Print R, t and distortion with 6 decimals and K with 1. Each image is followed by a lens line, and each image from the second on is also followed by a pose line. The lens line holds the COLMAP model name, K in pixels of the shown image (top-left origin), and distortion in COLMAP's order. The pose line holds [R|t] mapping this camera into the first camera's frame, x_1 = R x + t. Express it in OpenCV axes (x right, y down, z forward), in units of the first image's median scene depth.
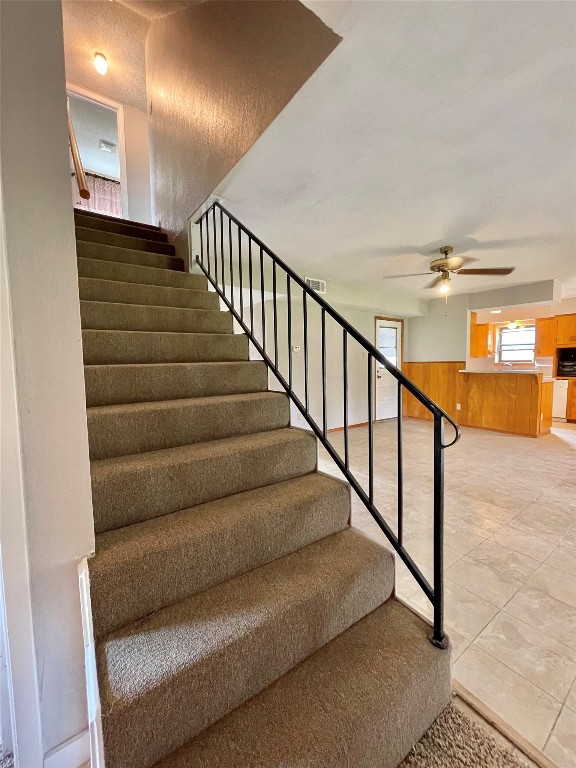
lens RADIAL K [[308.8, 0, 285.5], [0, 308.8, 382.9], [0, 0, 1]] dist [-0.003970, 0.000685]
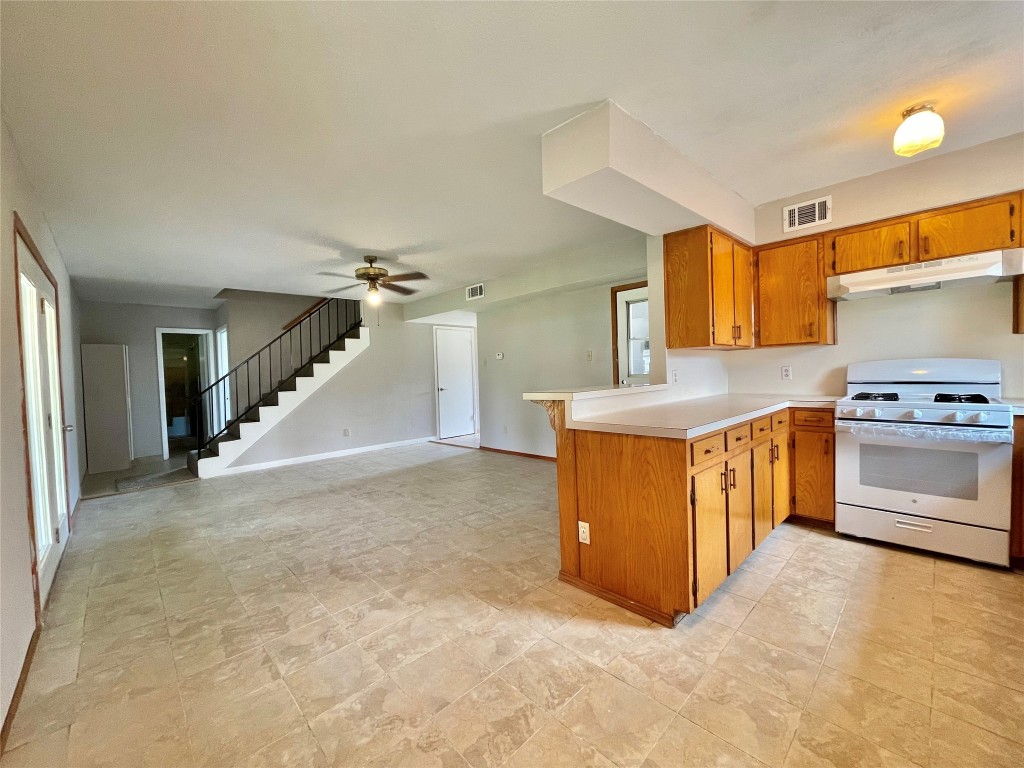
lens RADIAL K [[411.7, 0, 512.0], [0, 411.7, 384.6], [0, 0, 1]] dist [-0.003970, 0.000685]
pose [[0.149610, 0.033238, -0.988186, 1.907408], [-0.027432, 0.999190, 0.029455, -0.096182], [0.988365, 0.022701, 0.150400, 1.284728]]
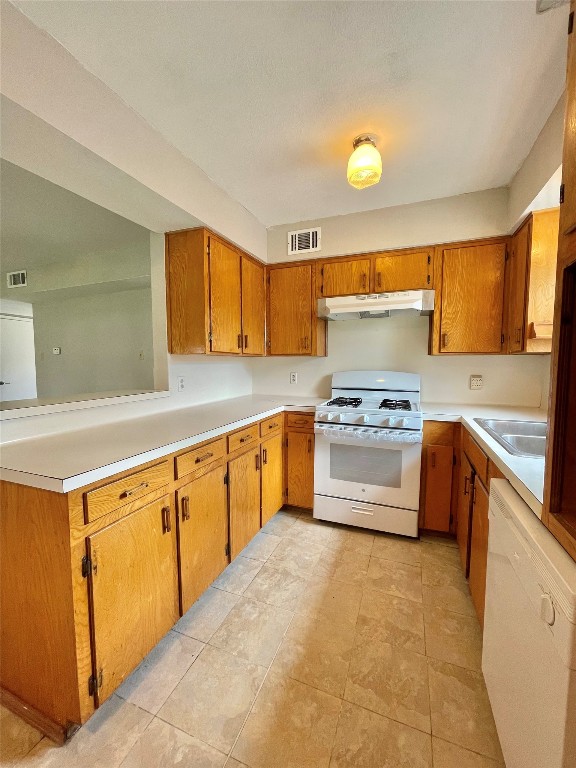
lens RADIAL K [[308.8, 0, 287.6], [0, 308.8, 384.6], [0, 0, 1]] dist [-0.003970, 0.000685]
pose [[0.546015, 0.067375, -0.835062, 1.741450], [-0.053527, 0.997530, 0.045484, -0.137204], [0.836064, 0.019863, 0.548272, 1.617980]]
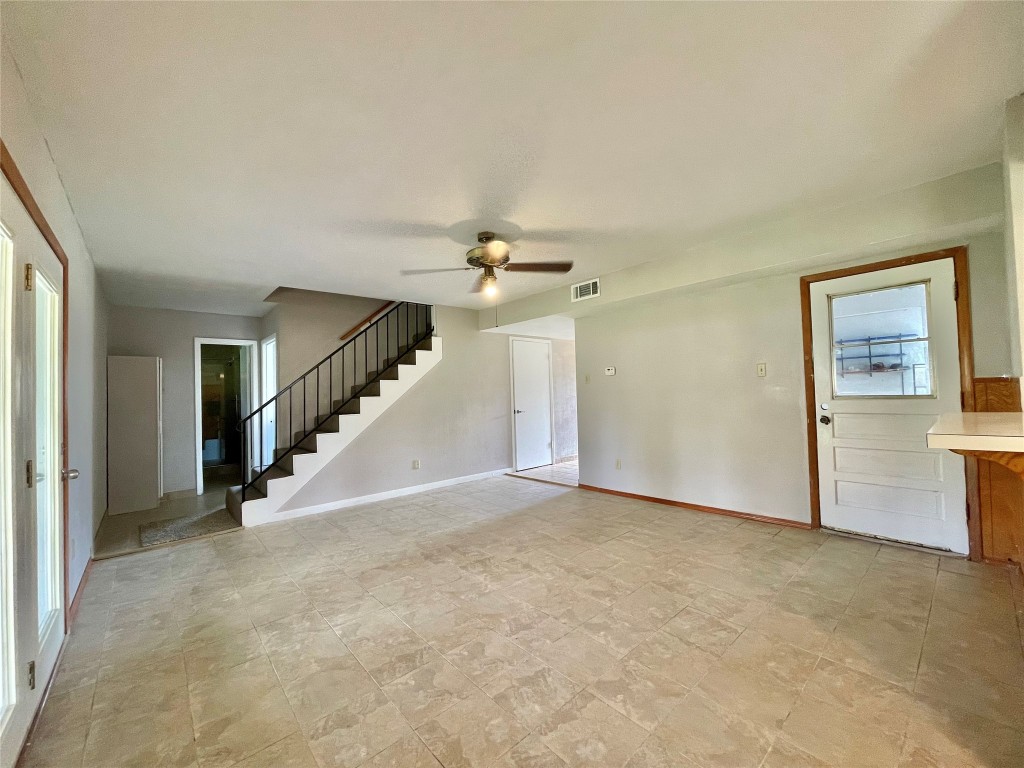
lens RADIAL K [[411.7, 0, 511.8], [0, 411.7, 384.9], [0, 0, 1]] dist [-0.003970, 0.000685]
pose [[0.106748, -0.011760, -0.994217, 1.489394], [-0.030978, 0.999405, -0.015147, -0.086277], [0.993803, 0.032416, 0.106320, 0.994829]]
